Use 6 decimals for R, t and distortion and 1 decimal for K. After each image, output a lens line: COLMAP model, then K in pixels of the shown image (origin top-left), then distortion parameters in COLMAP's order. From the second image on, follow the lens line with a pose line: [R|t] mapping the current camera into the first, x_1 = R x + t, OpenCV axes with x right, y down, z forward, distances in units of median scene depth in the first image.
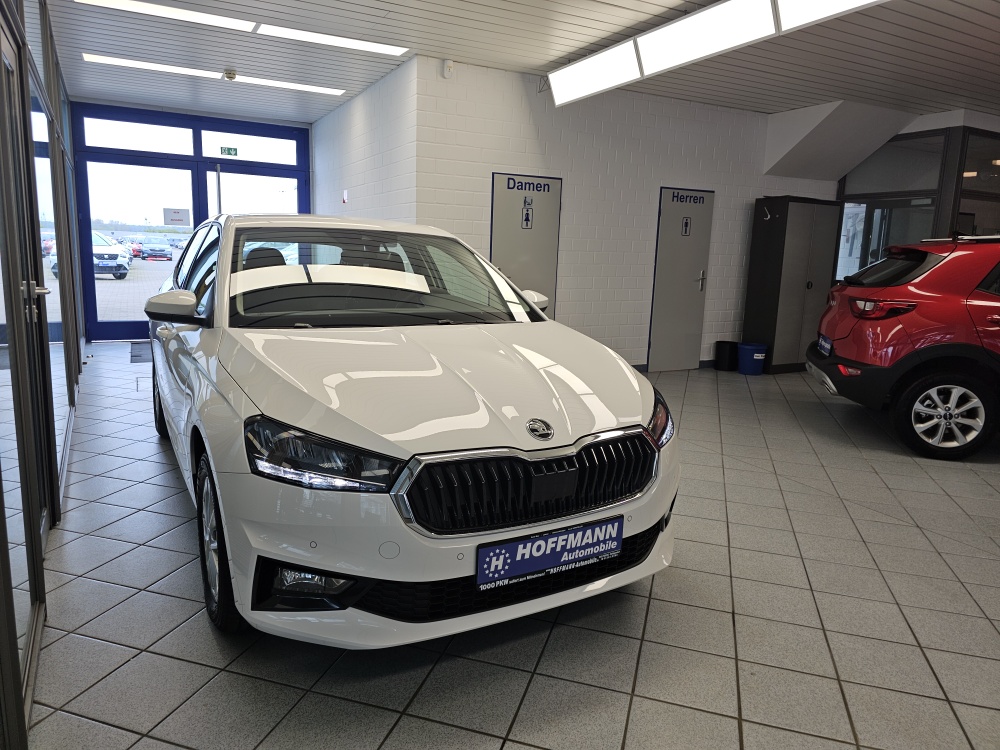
lens RADIAL K [[682.4, 0, 535.5], [0, 682.4, 388.6], [0, 0, 1]] dist [0.042923, -0.050419]
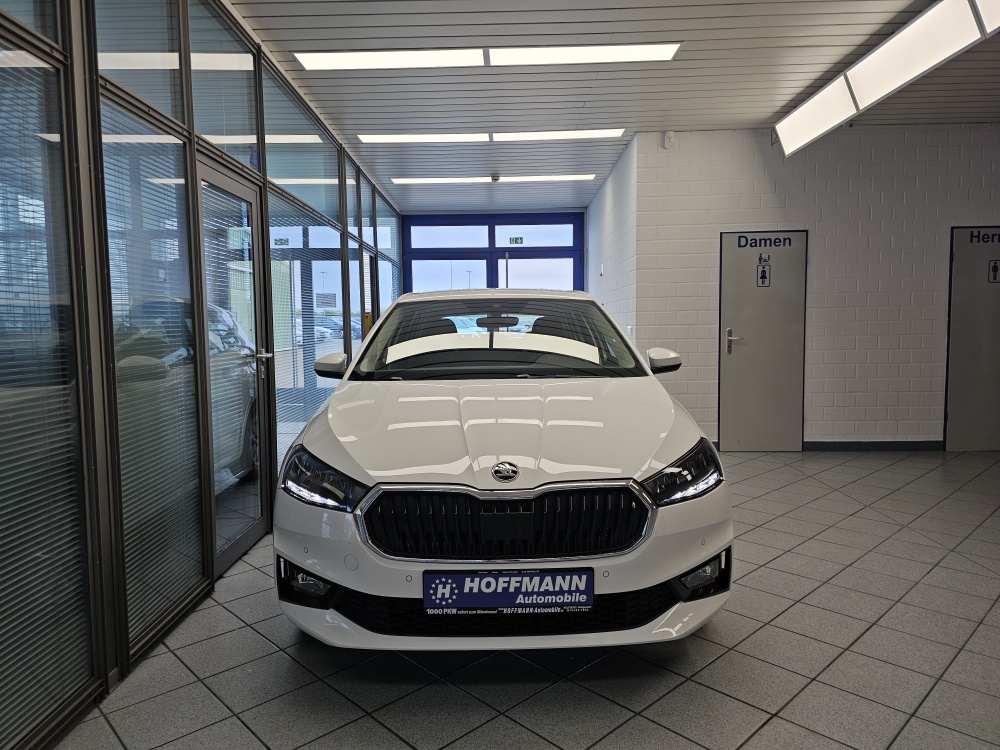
lens RADIAL K [[682.4, 0, 469.8], [0, 682.4, 384.6], [0, 0, 1]] dist [0.042923, -0.050419]
pose [[0.863492, 0.001903, -0.504360, 0.257628], [-0.055769, 0.994221, -0.091728, 0.013507], [0.501270, 0.107334, 0.858608, 0.027545]]
